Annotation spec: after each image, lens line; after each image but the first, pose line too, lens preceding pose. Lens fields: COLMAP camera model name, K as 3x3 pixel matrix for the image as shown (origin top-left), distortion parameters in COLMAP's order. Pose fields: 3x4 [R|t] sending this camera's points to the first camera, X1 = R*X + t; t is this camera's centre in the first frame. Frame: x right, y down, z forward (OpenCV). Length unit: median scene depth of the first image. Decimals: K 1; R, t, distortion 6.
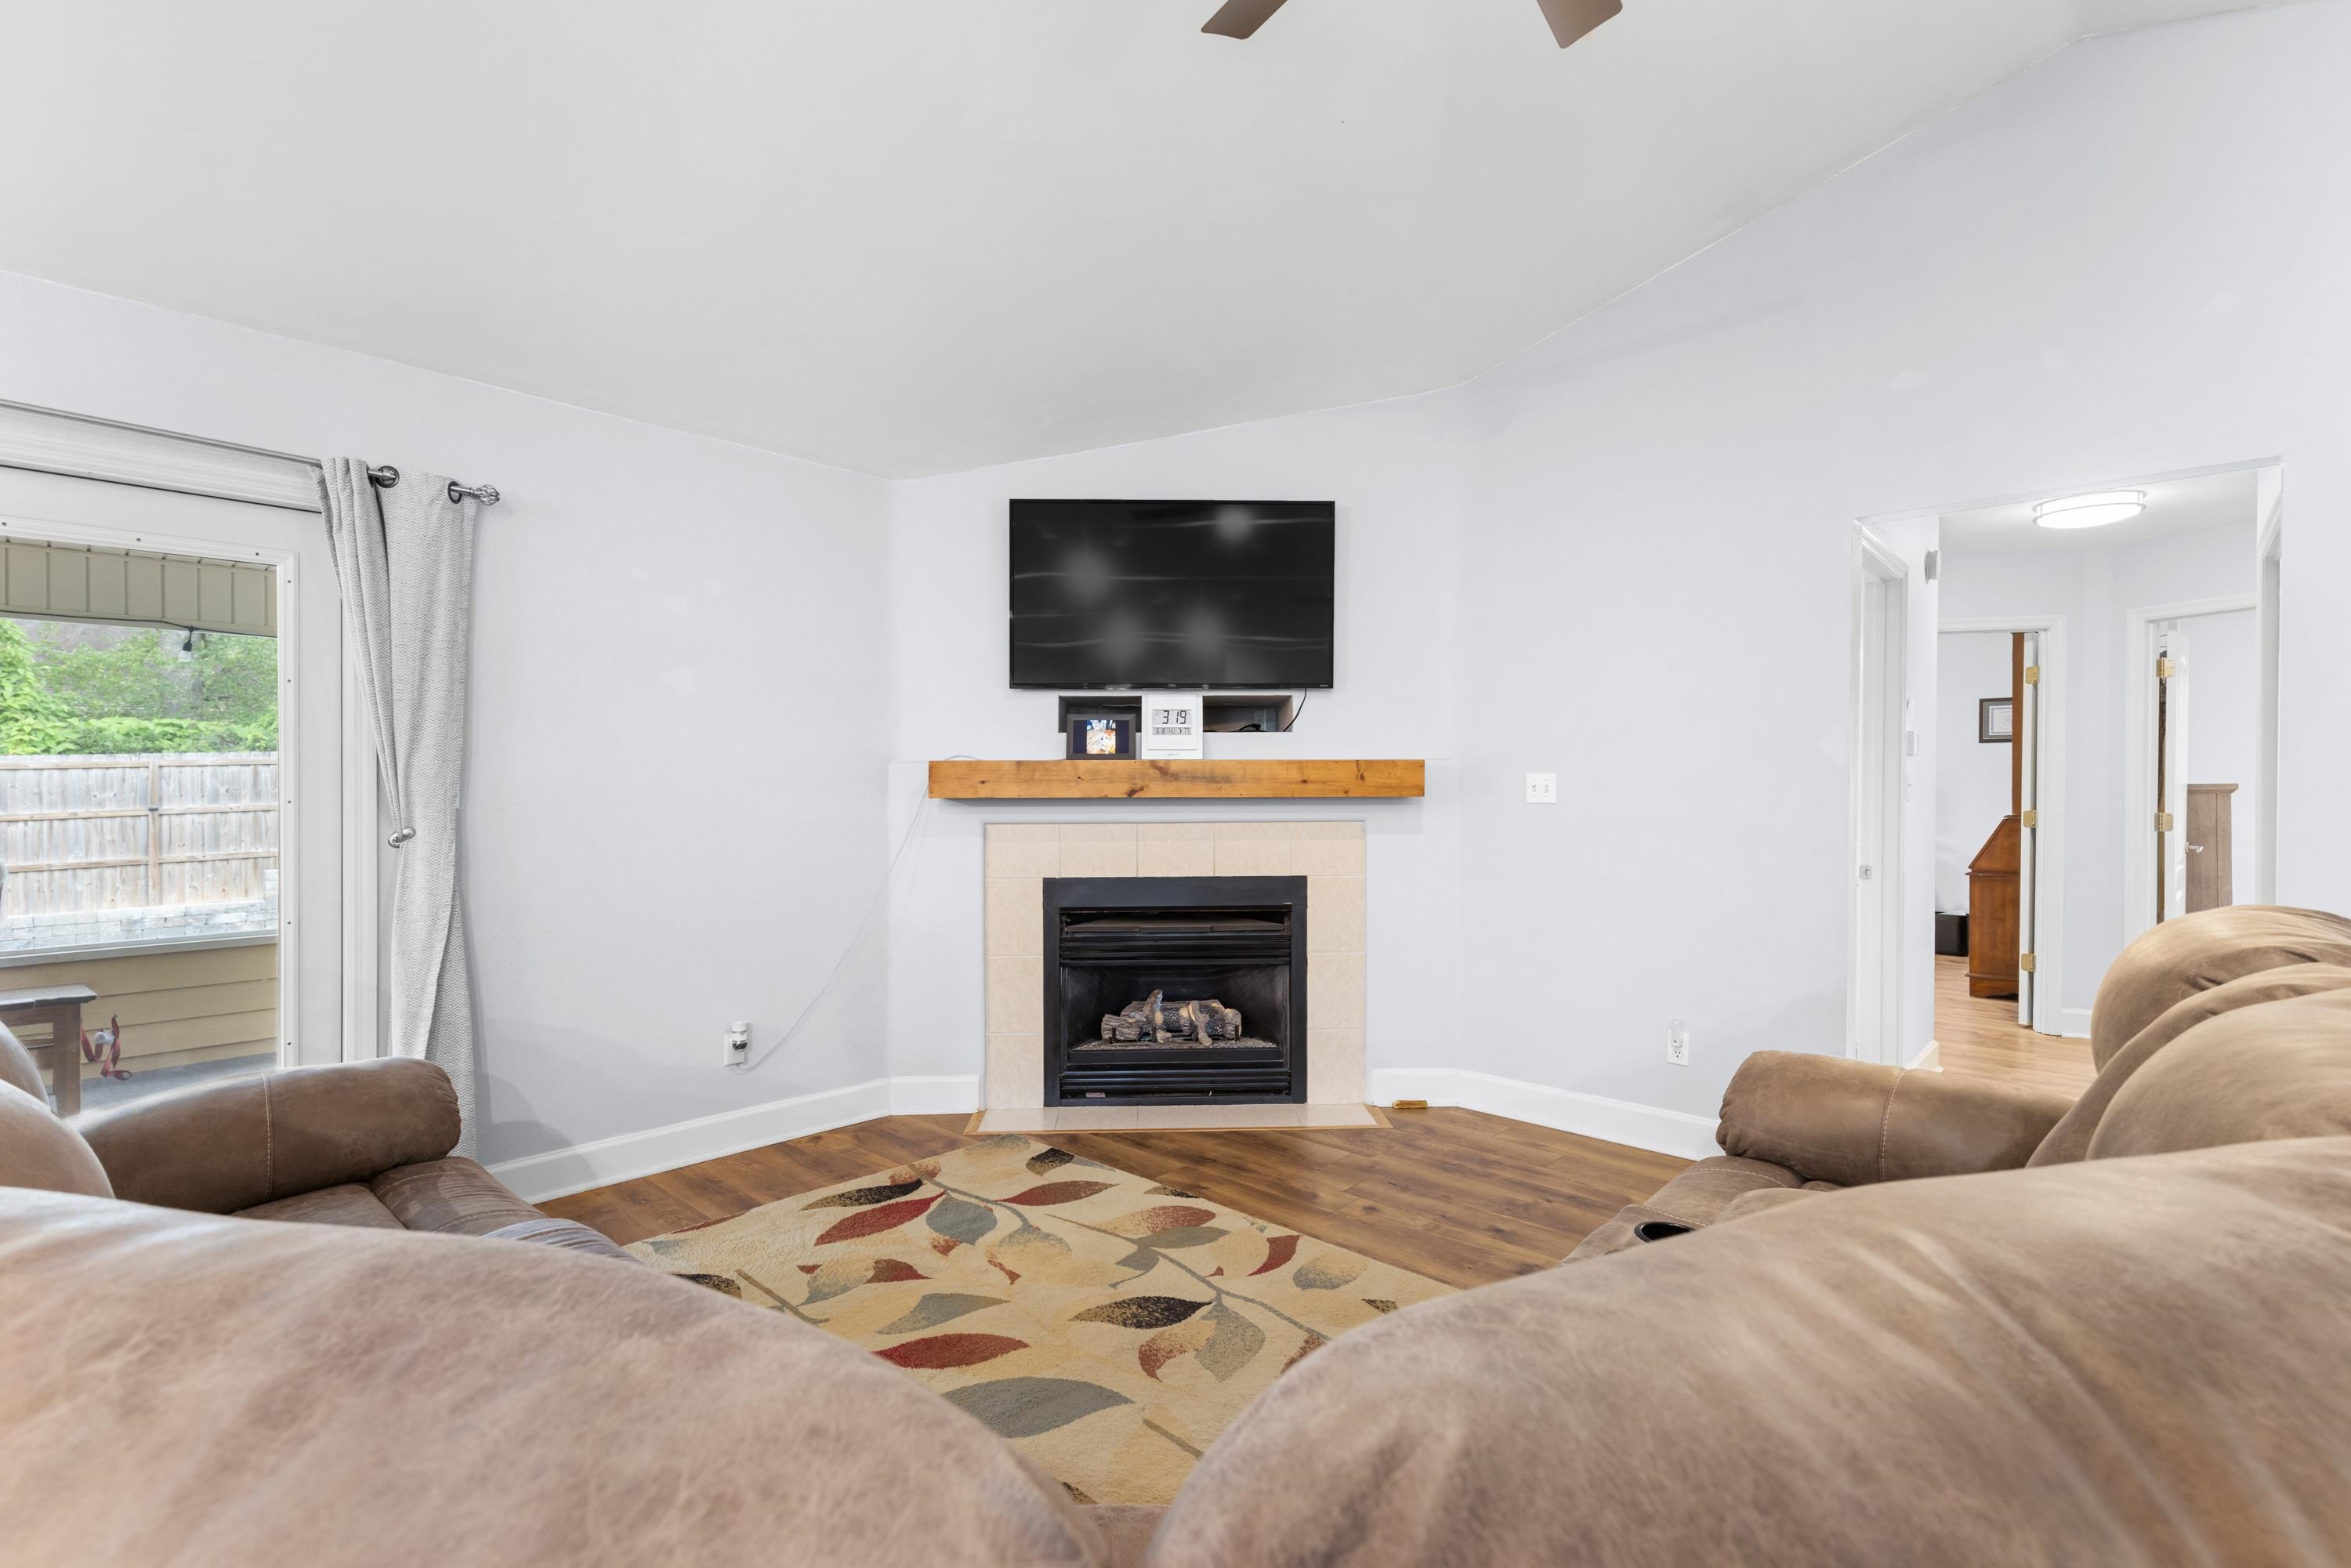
lens RADIAL K [[1062.7, 0, 1175.2], [0, 1062.7, 777.1], [0, 0, 1]] dist [0.009396, -0.001610]
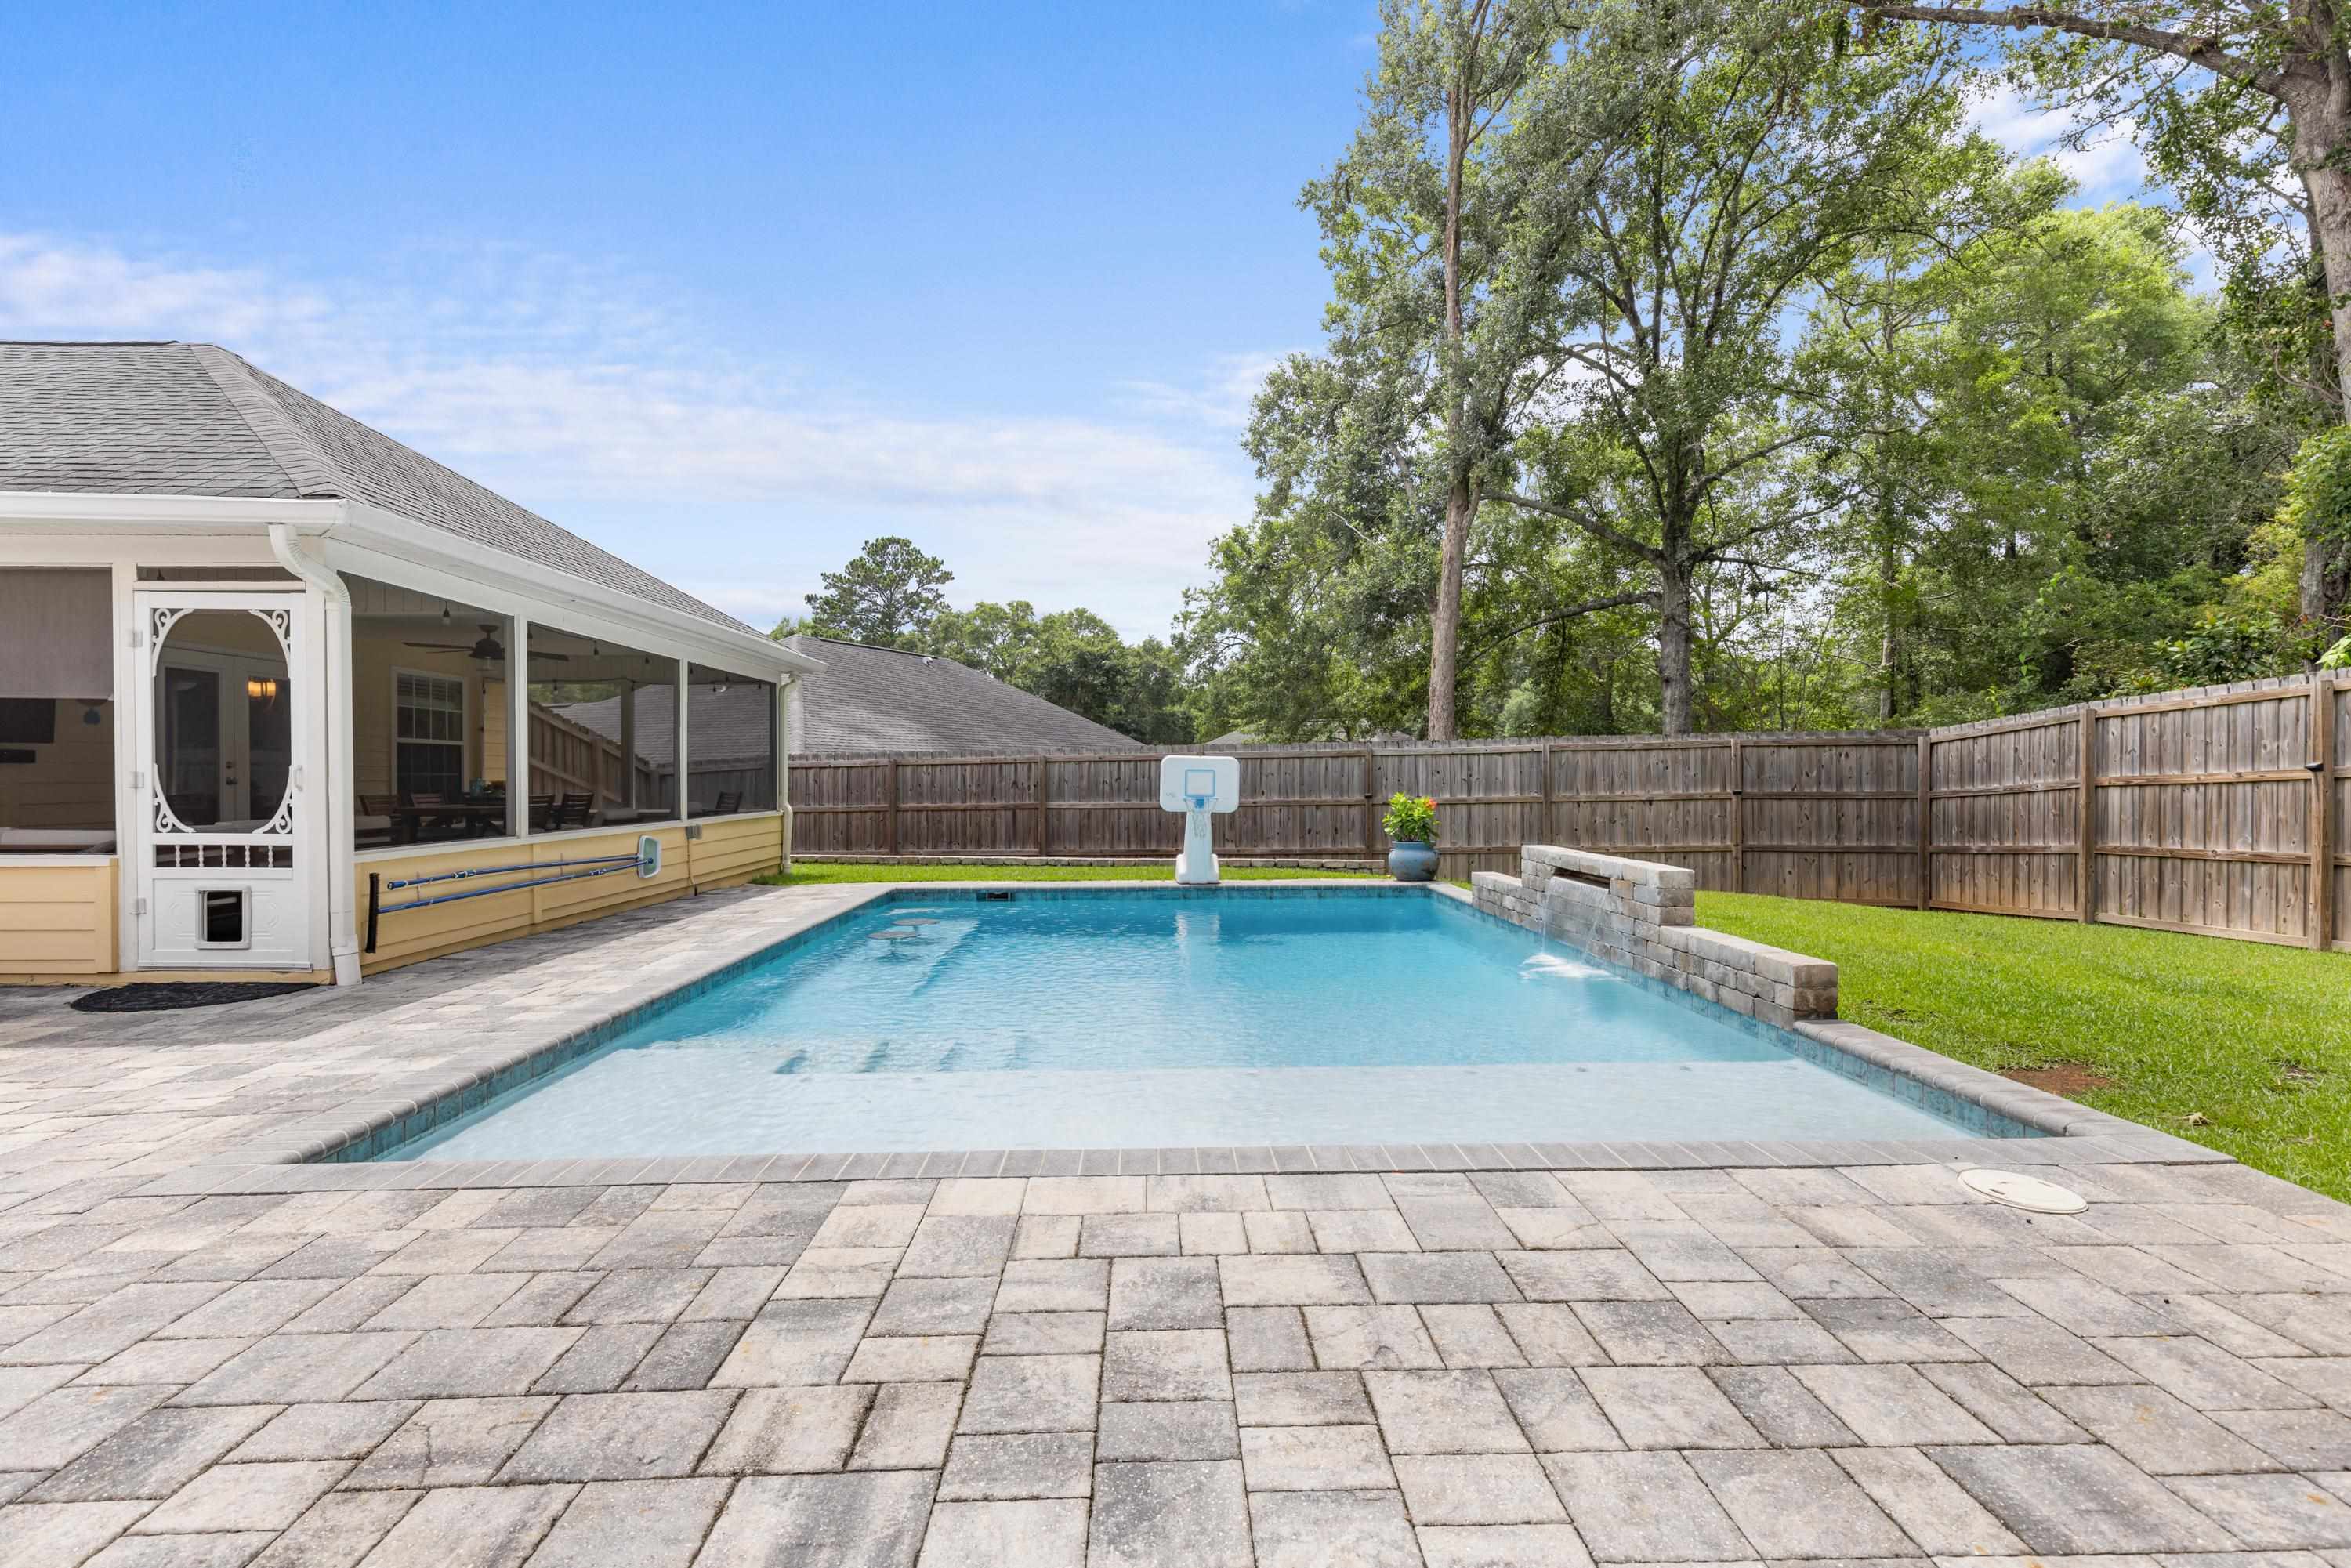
lens RADIAL K [[1062.7, 0, 1171.7], [0, 1062.7, 776.6], [0, 0, 1]] dist [0.009396, -0.001610]
pose [[-0.699338, 0.004879, -0.714775, -0.475305], [0.008239, 0.999965, -0.001234, 0.110127], [0.714744, -0.006752, -0.699354, 3.553013]]
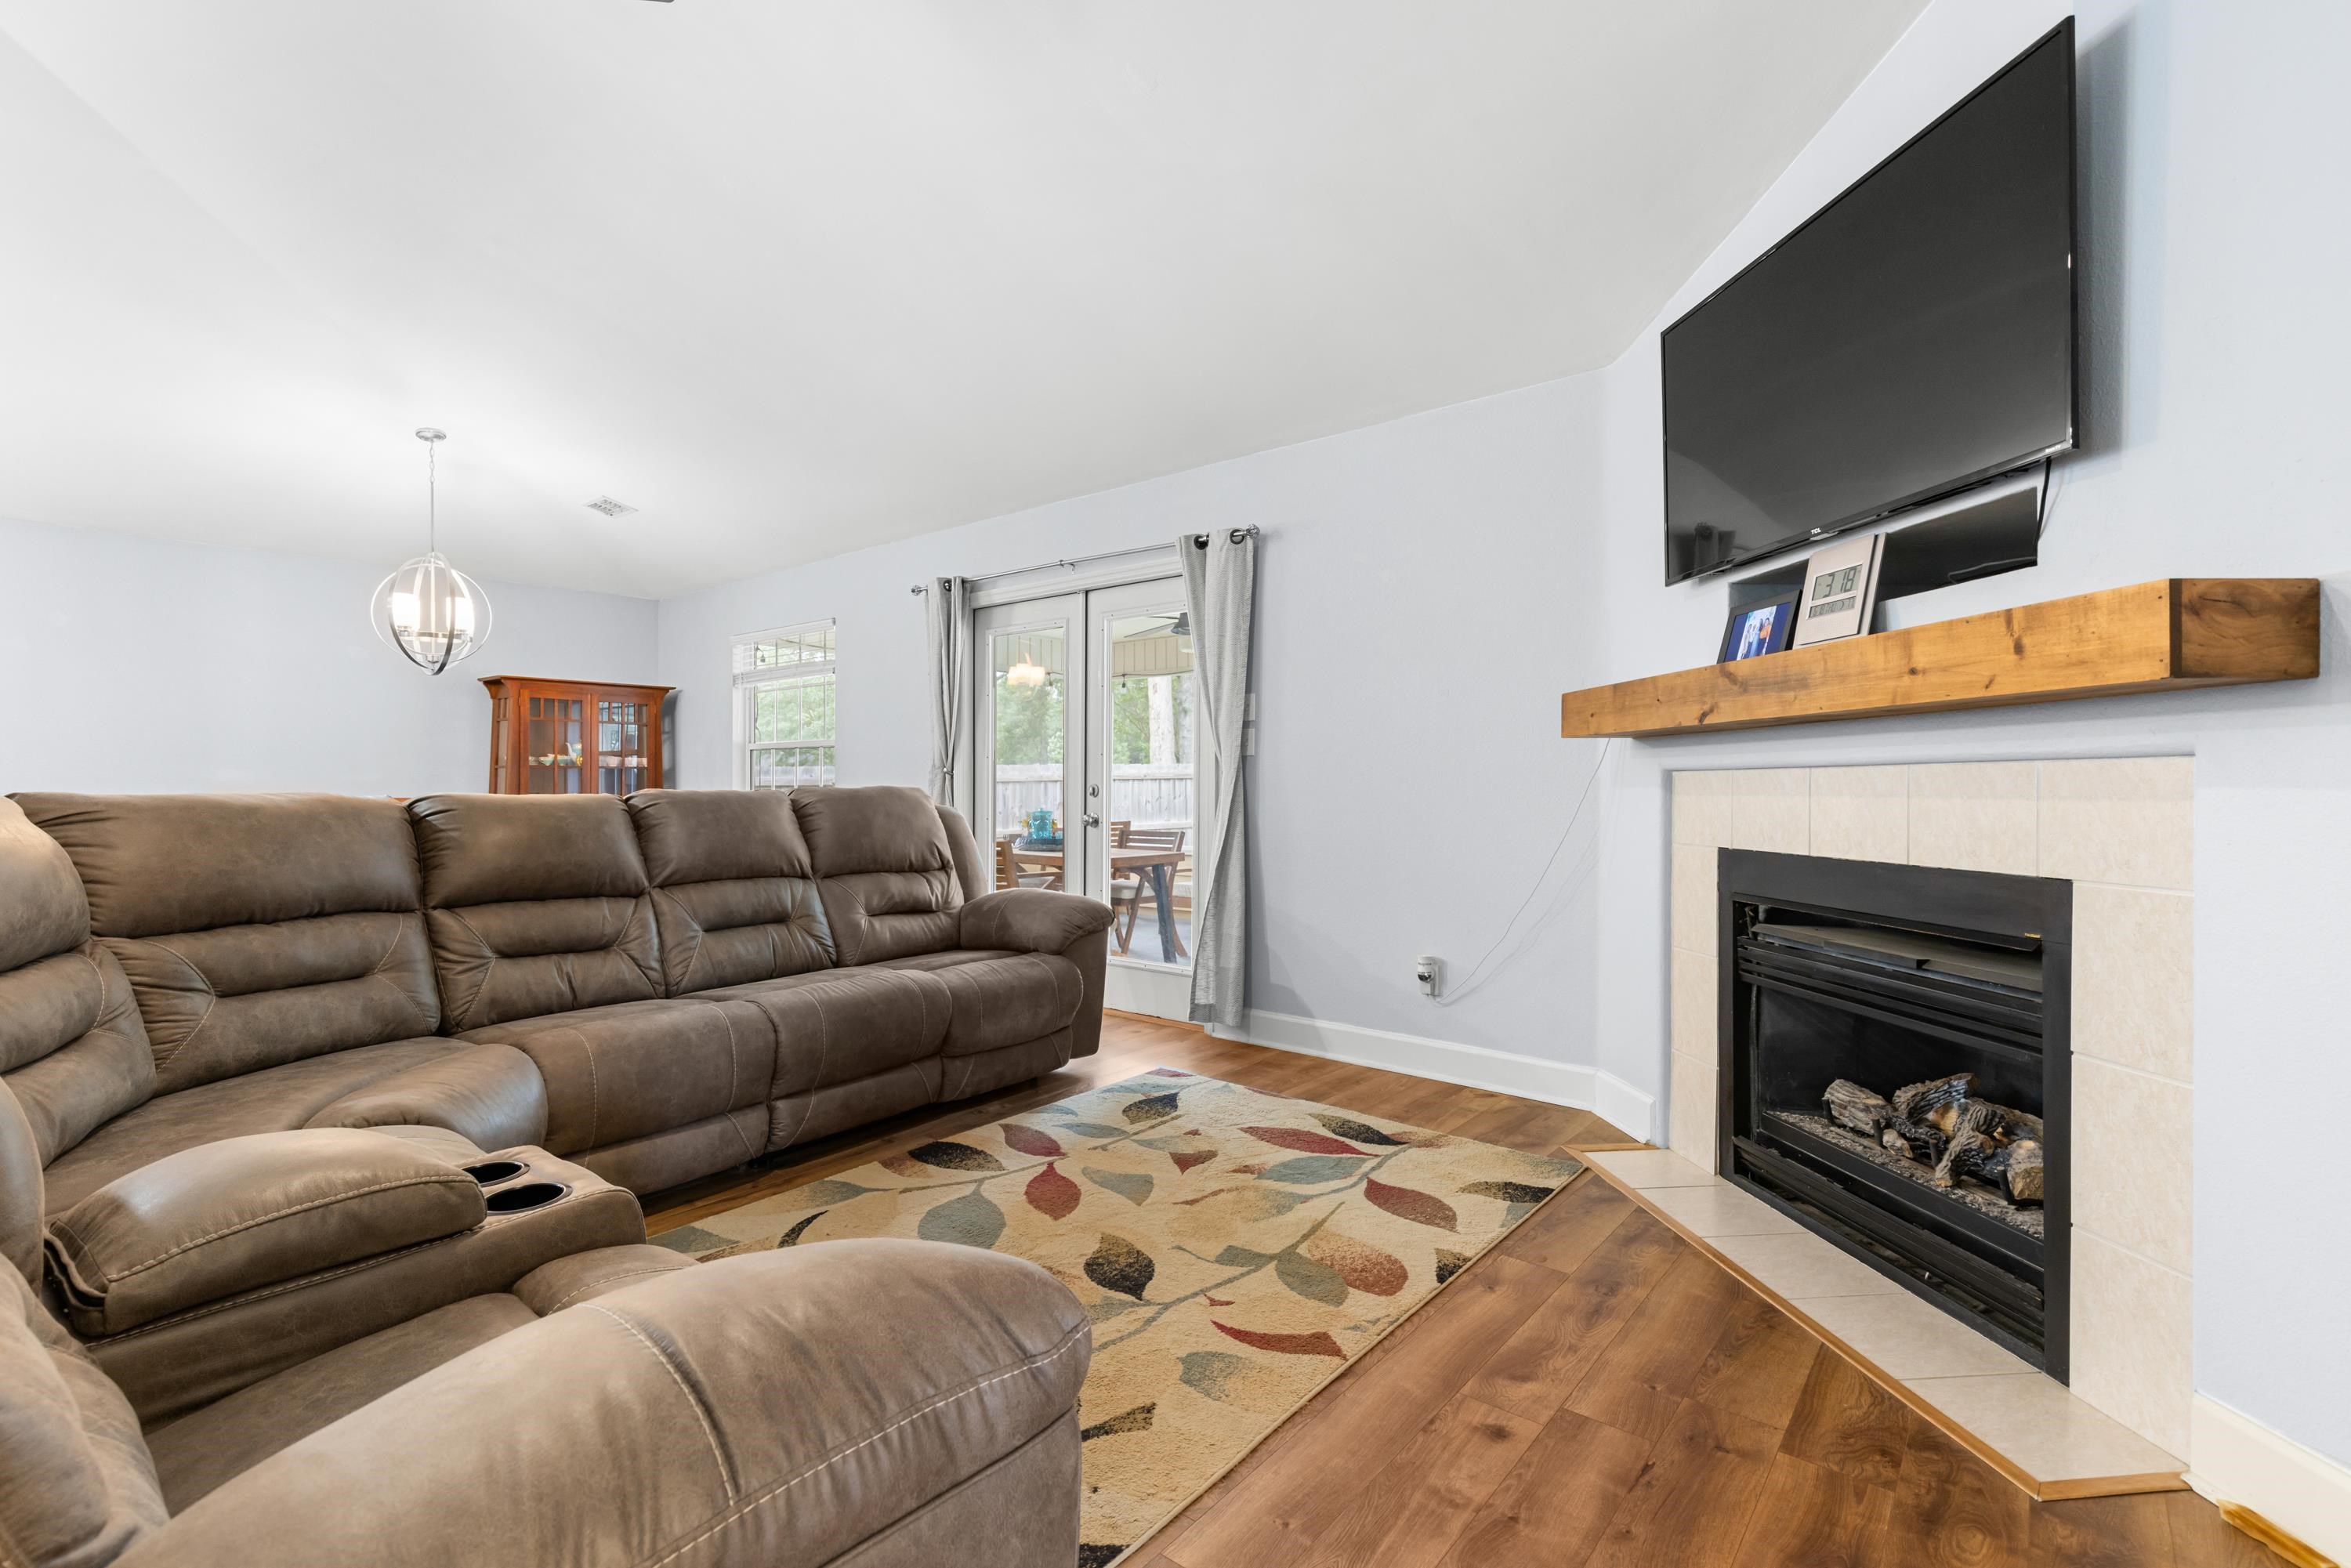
lens RADIAL K [[1062.7, 0, 1200.0], [0, 1062.7, 776.0], [0, 0, 1]] dist [0.009396, -0.001610]
pose [[0.072538, -0.007507, -0.997337, 0.580164], [0.009072, 0.999935, -0.006866, 0.052002], [0.997324, -0.008550, 0.072601, 0.644086]]
